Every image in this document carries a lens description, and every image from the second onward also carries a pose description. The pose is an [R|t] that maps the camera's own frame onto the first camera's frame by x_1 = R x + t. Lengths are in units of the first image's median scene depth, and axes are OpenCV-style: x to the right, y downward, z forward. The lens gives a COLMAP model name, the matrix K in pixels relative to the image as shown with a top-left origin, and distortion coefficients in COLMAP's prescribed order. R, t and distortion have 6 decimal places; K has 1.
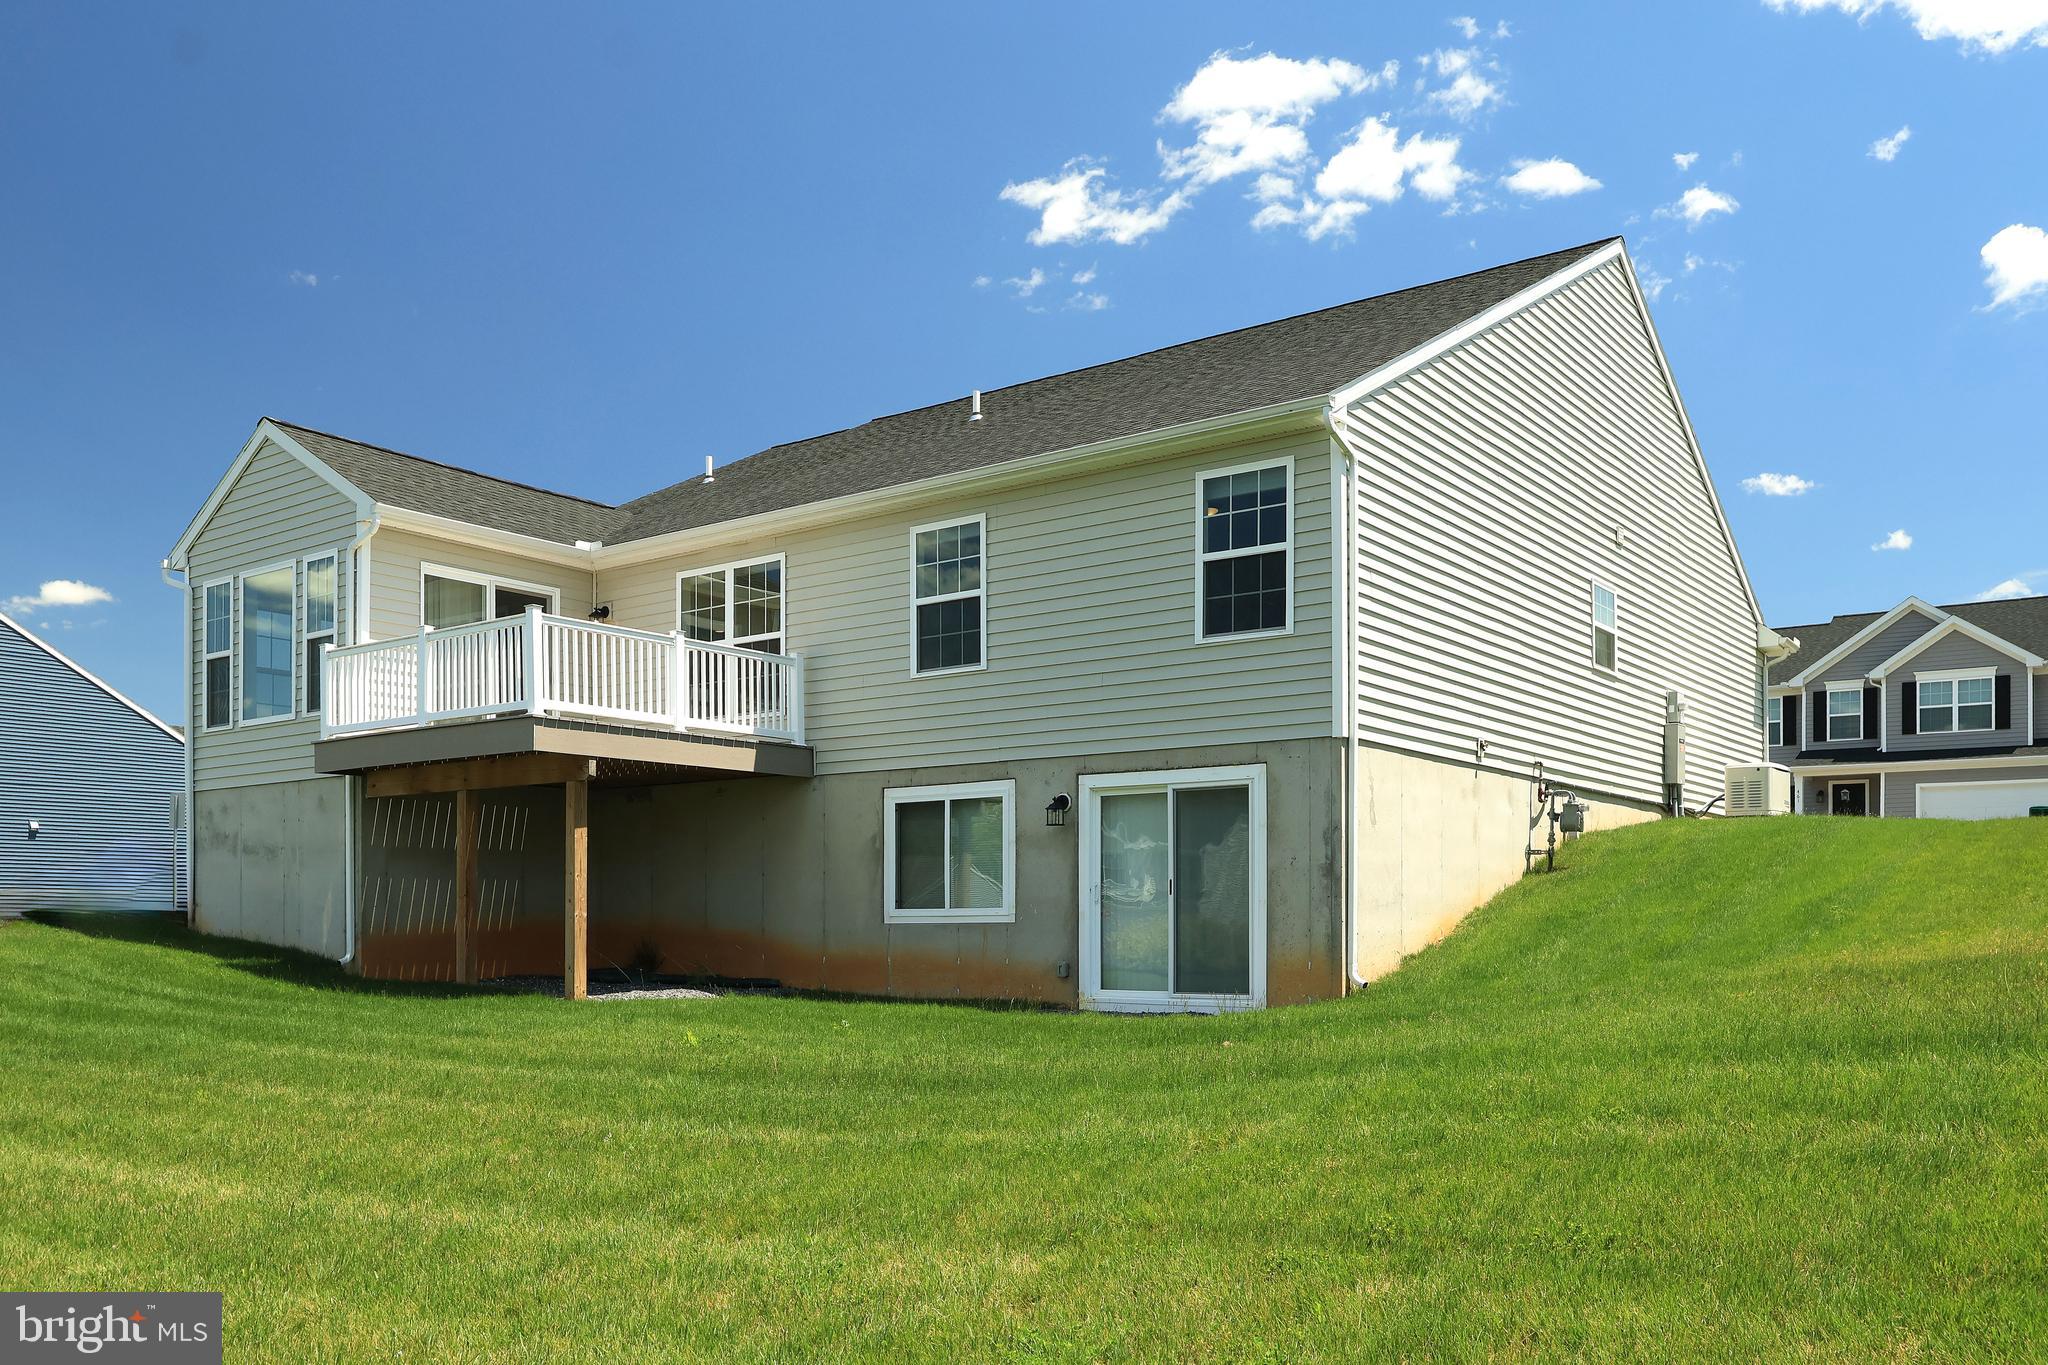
lens RADIAL K [[1677.4, 0, 1012.2], [0, 1677.4, 916.8], [0, 0, 1]] dist [0.001728, -0.010071]
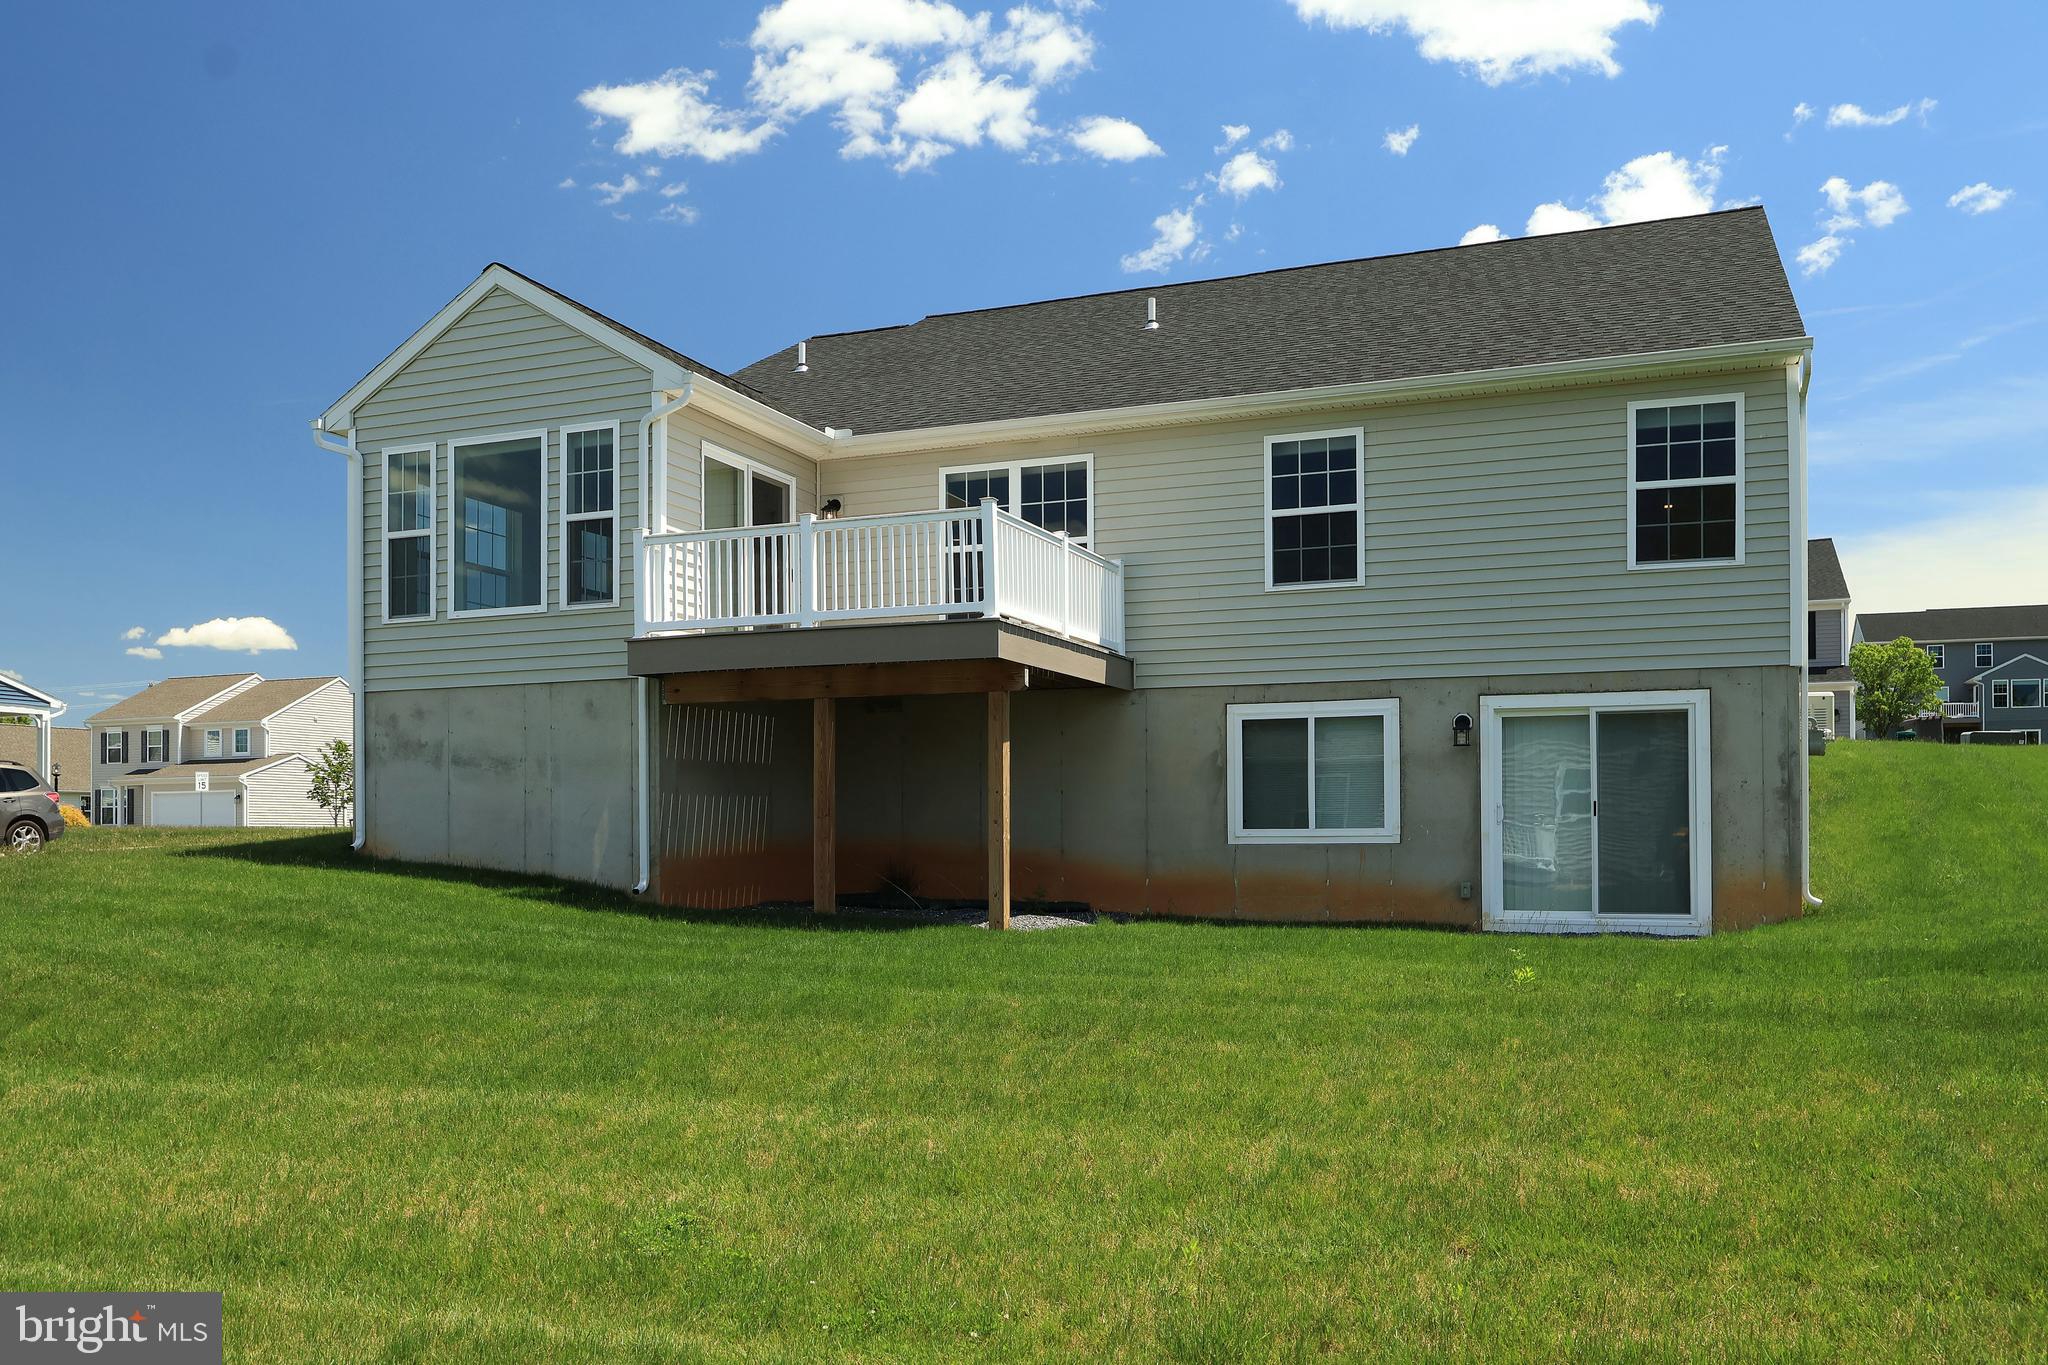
lens RADIAL K [[1677.4, 0, 1005.2], [0, 1677.4, 799.3], [0, 0, 1]] dist [0.001728, -0.010071]
pose [[0.964863, 0.004860, 0.262708, -0.460256], [0.000786, 0.999771, -0.021381, -0.001647], [-0.262752, 0.020836, 0.964638, 0.106641]]
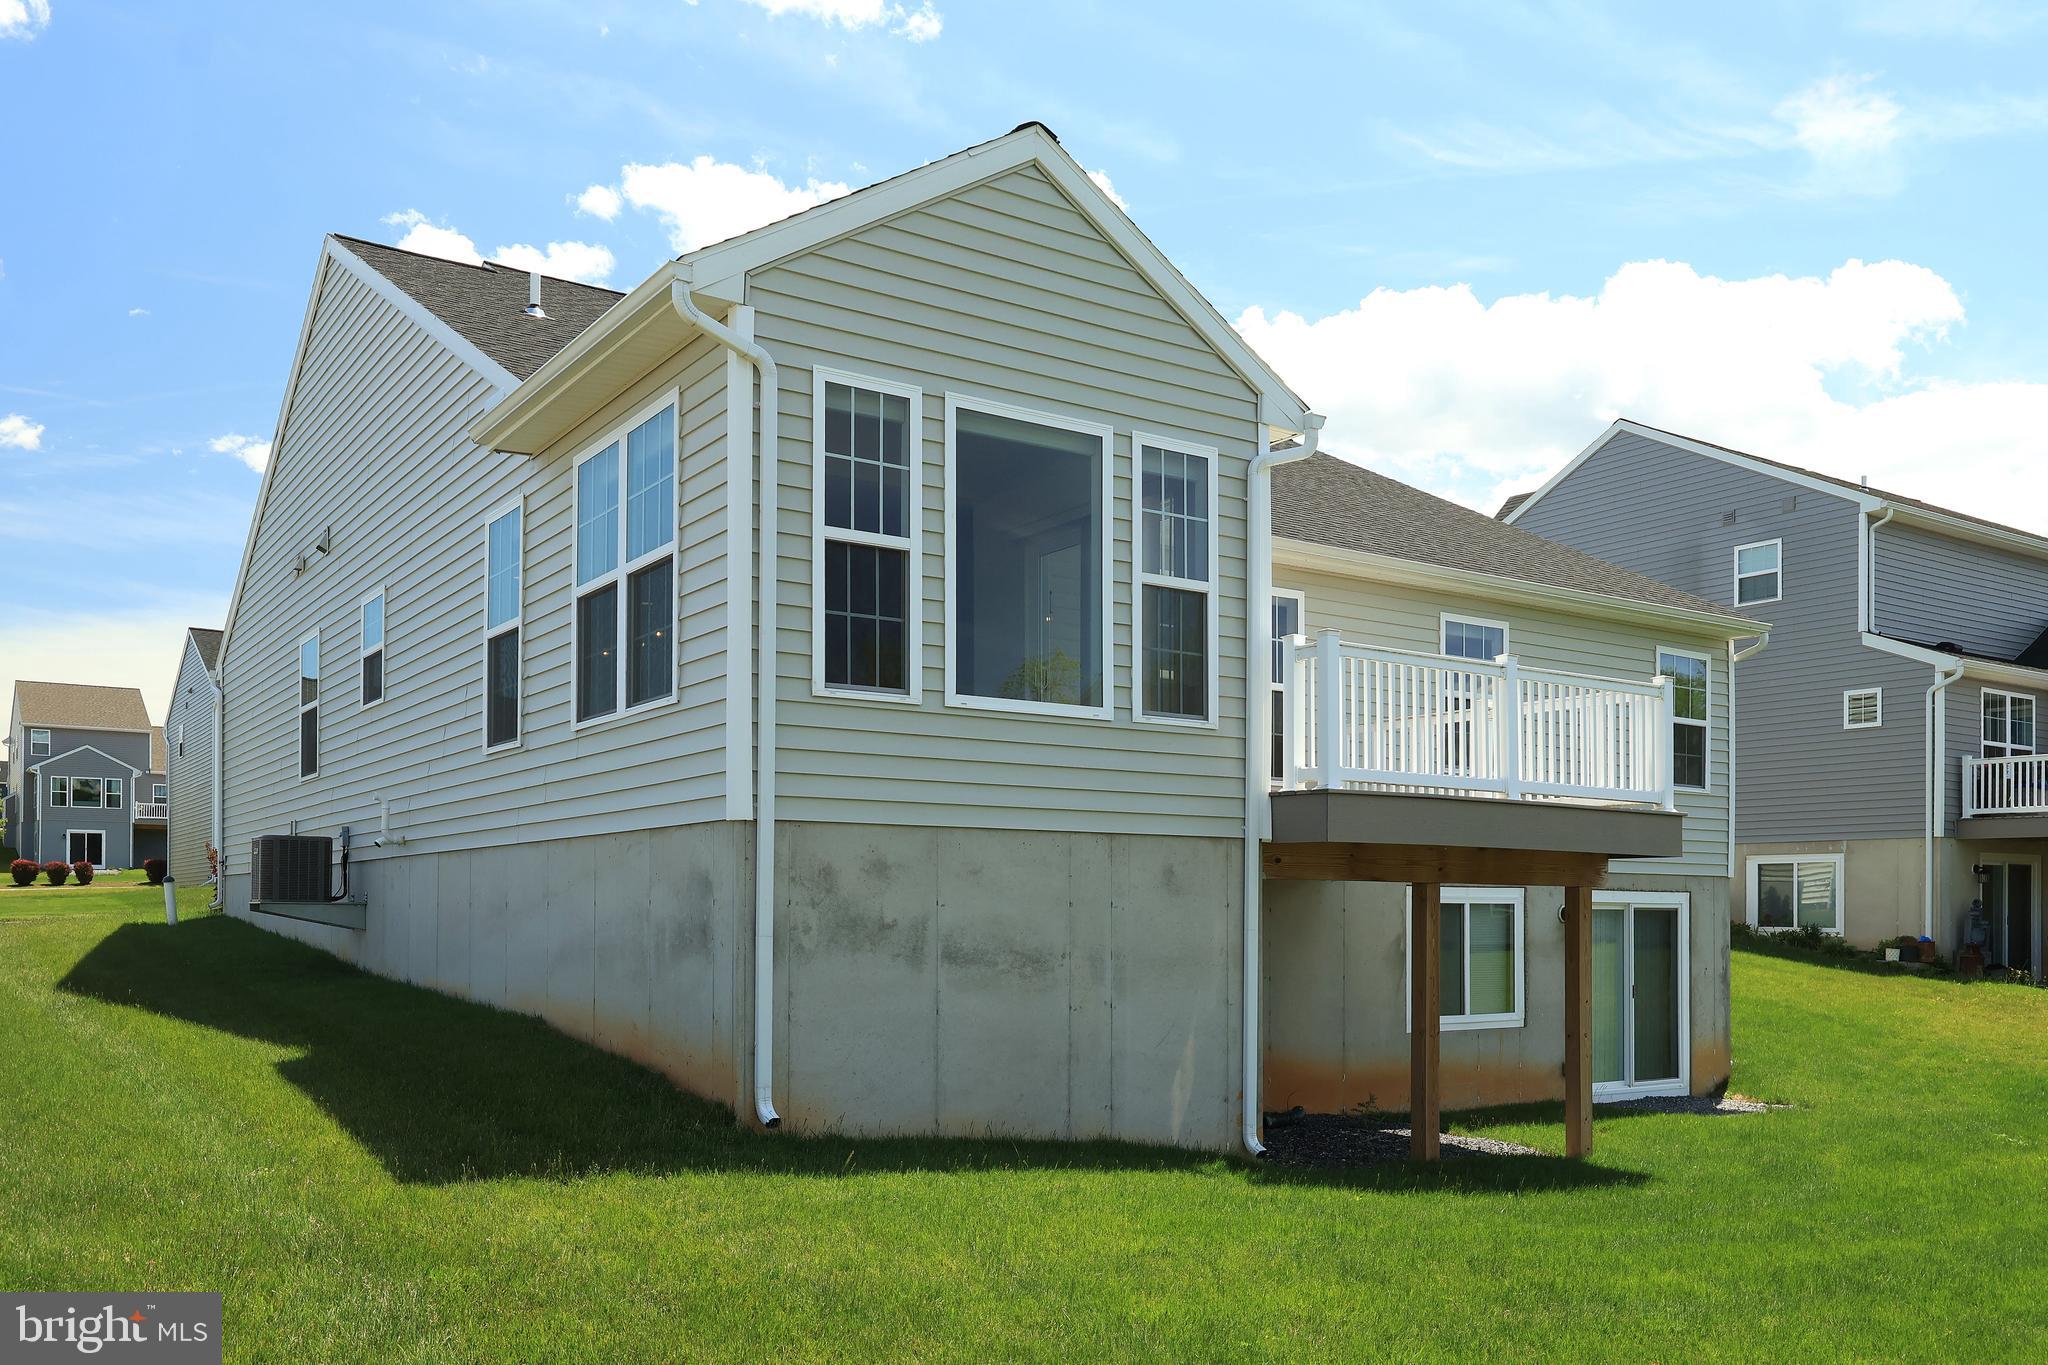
lens RADIAL K [[1677.4, 0, 1028.6], [0, 1677.4, 889.4], [0, 0, 1]] dist [0.001728, -0.010071]
pose [[0.320084, 0.021417, 0.947147, -1.027929], [-0.008943, 0.999768, -0.019585, -0.055700], [-0.947347, -0.002202, 0.320202, 0.918021]]
